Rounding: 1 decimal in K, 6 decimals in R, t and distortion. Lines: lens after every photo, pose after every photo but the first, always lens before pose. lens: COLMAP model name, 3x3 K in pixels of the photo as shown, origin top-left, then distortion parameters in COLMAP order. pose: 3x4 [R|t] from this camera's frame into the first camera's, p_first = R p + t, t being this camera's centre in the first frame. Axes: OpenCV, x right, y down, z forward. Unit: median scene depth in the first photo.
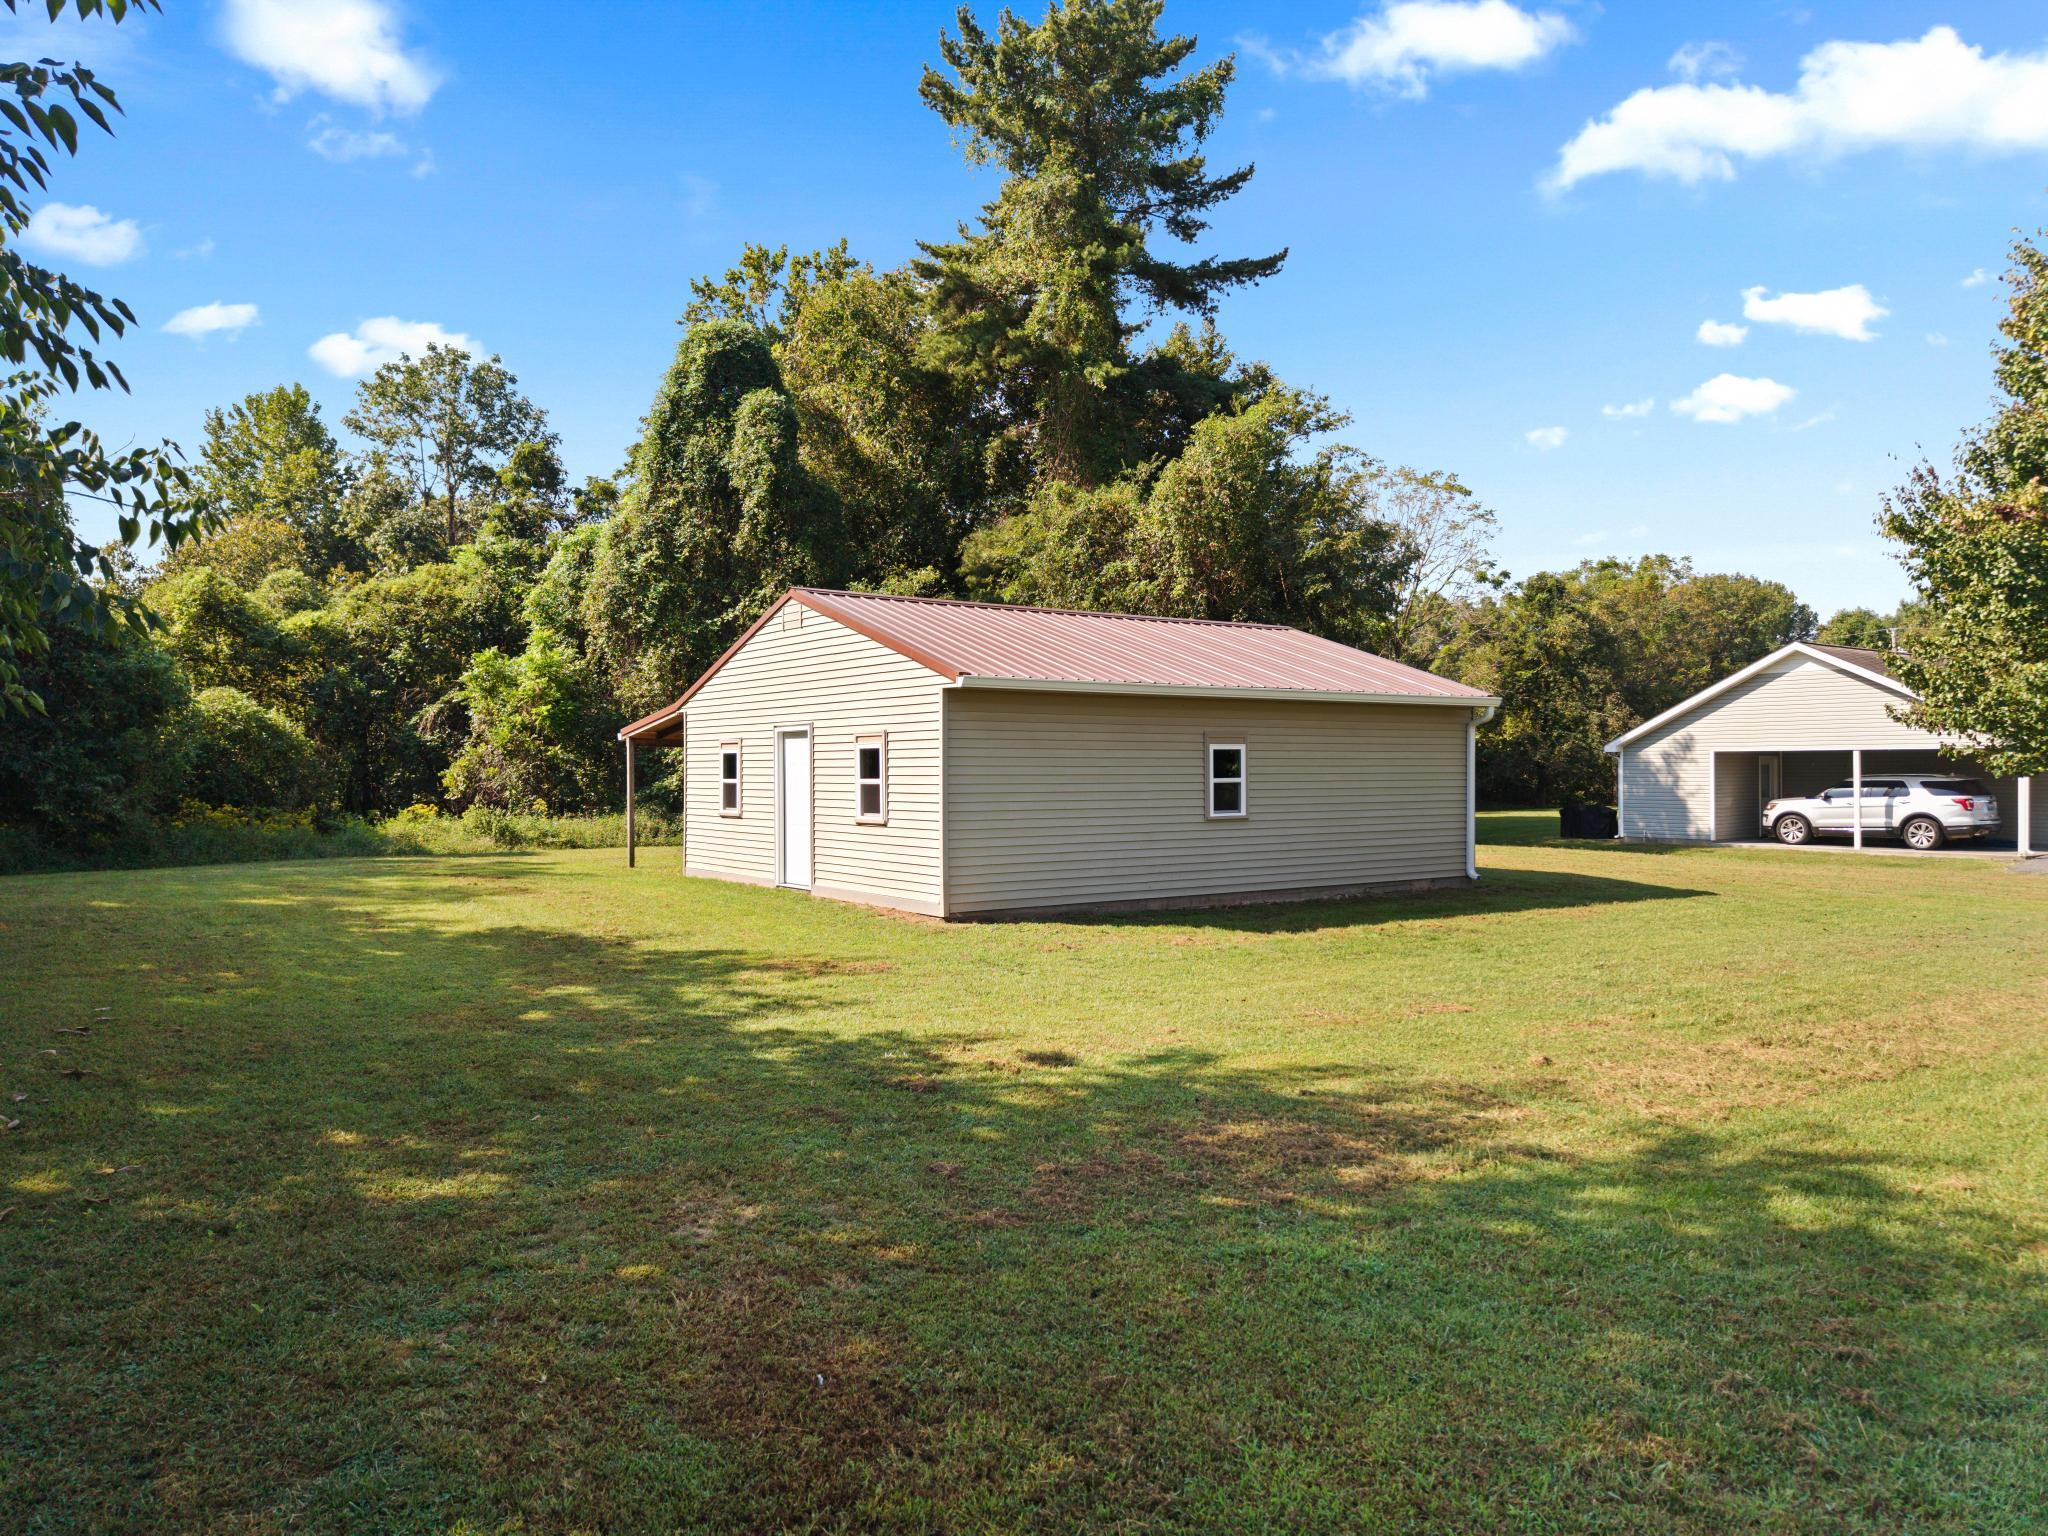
lens RADIAL K [[1426.3, 0, 950.6], [0, 1426.3, 767.1], [0, 0, 1]] dist [0.001680, -0.052157]
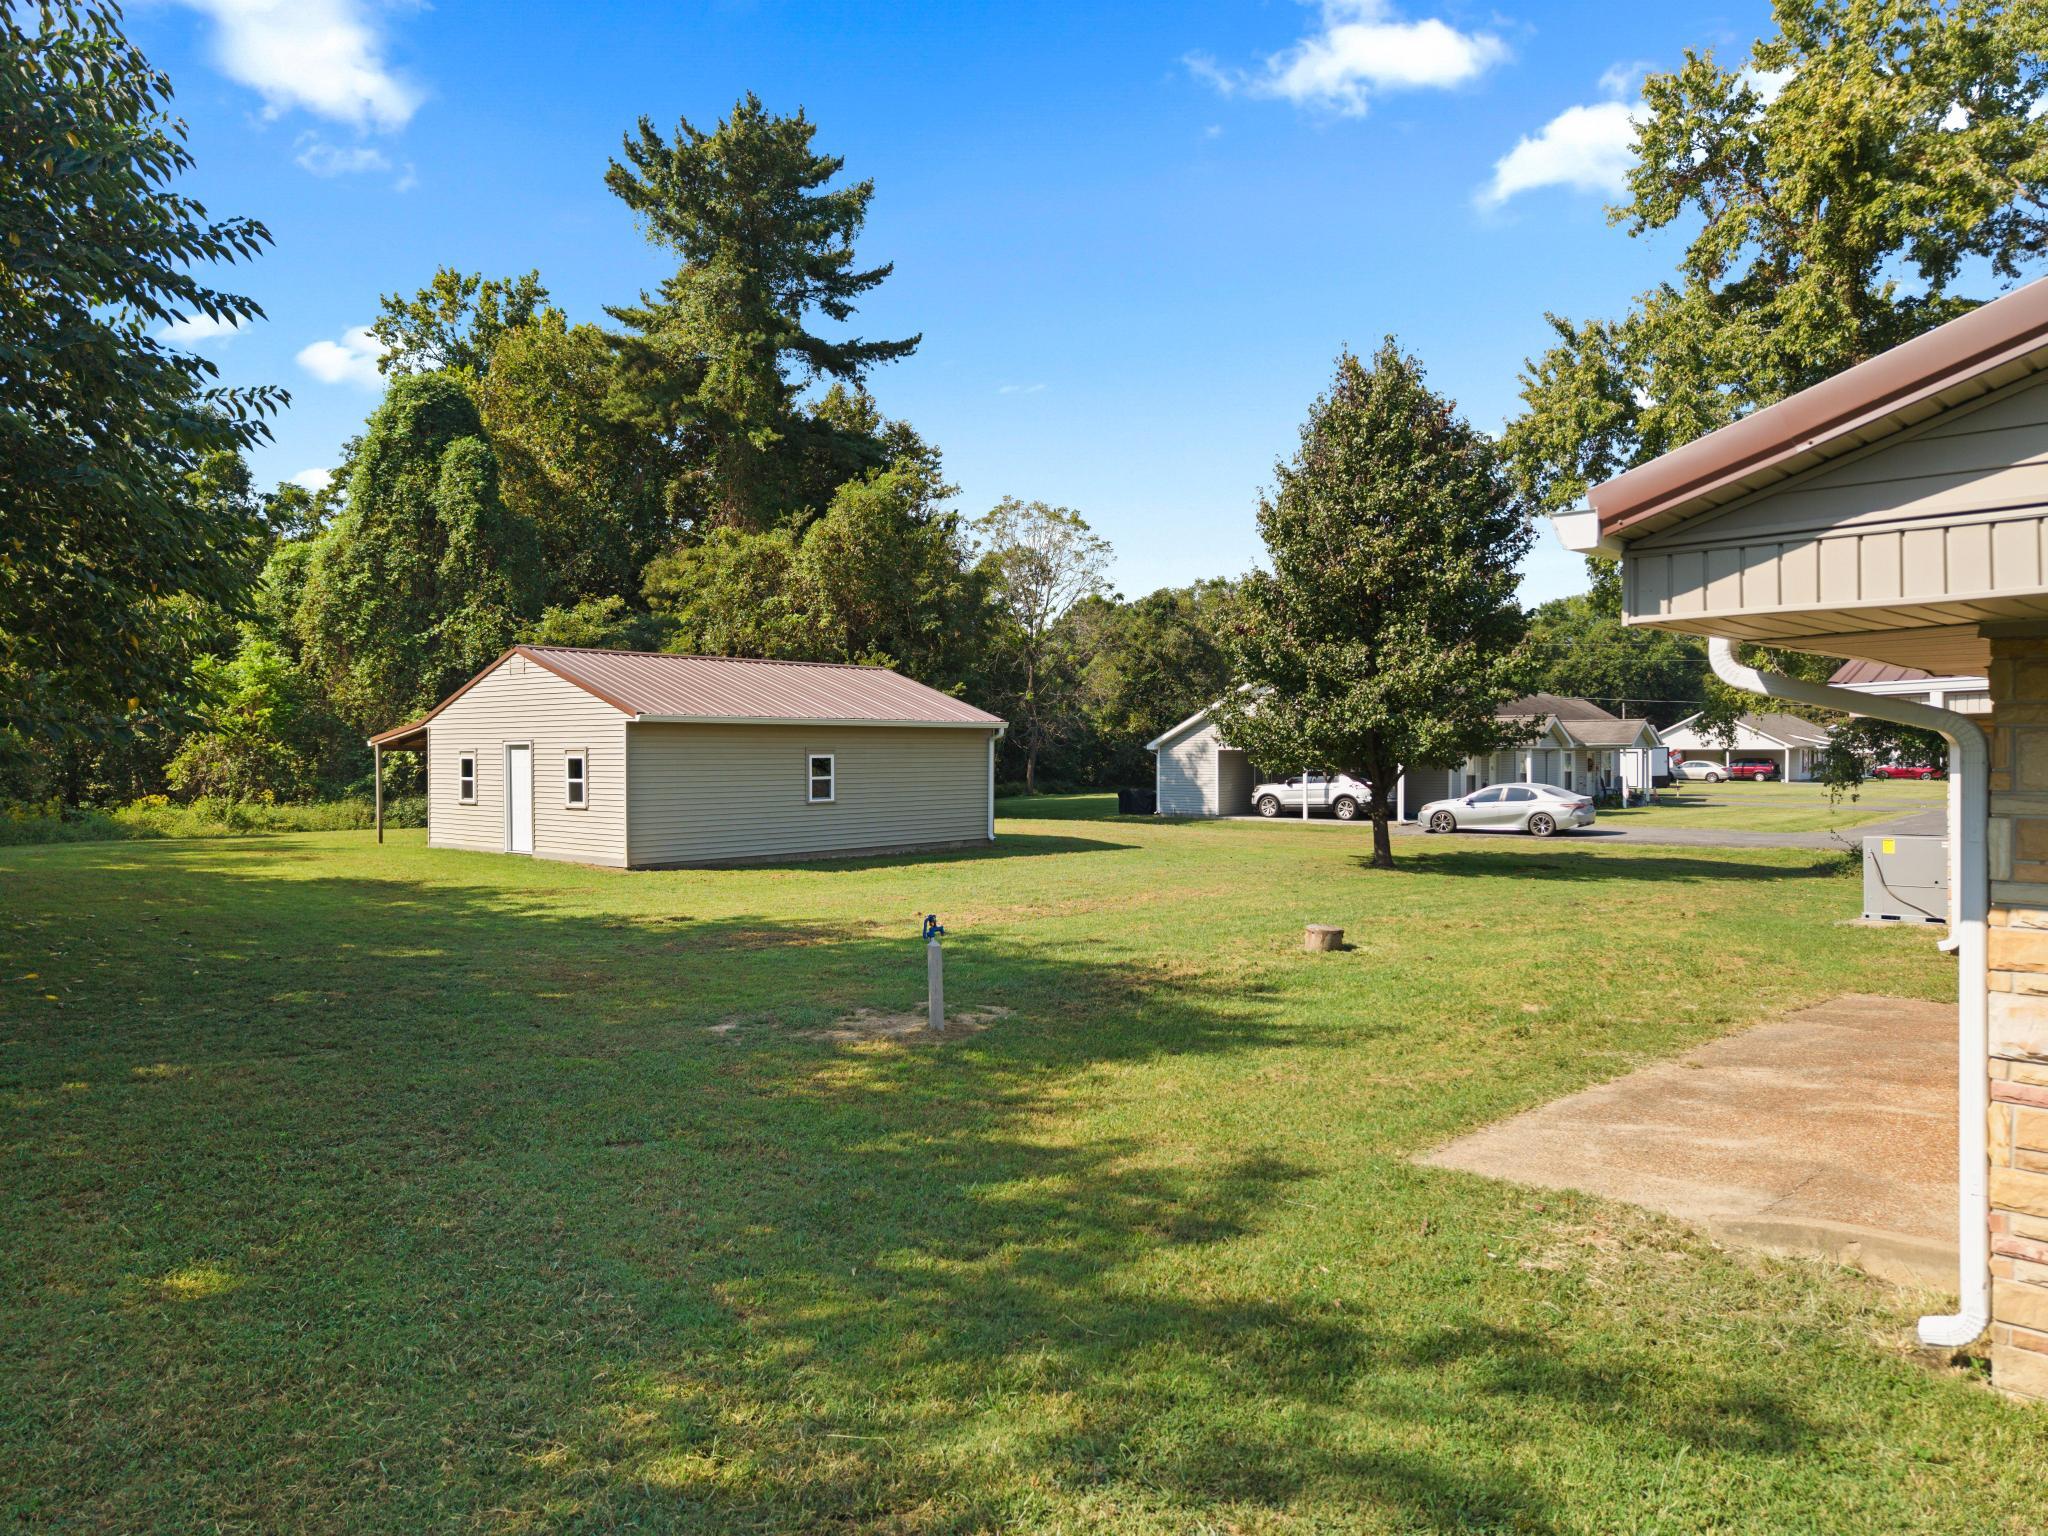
lens RADIAL K [[1408.5, 0, 1034.5], [0, 1408.5, 778.6], [0, 0, 1]] dist [0.063979, -0.154085]
pose [[0.963252, -0.003707, 0.268575, 0.003407], [-0.001692, 0.999801, 0.019869, -0.009099], [-0.268595, -0.019593, 0.963054, -0.234547]]
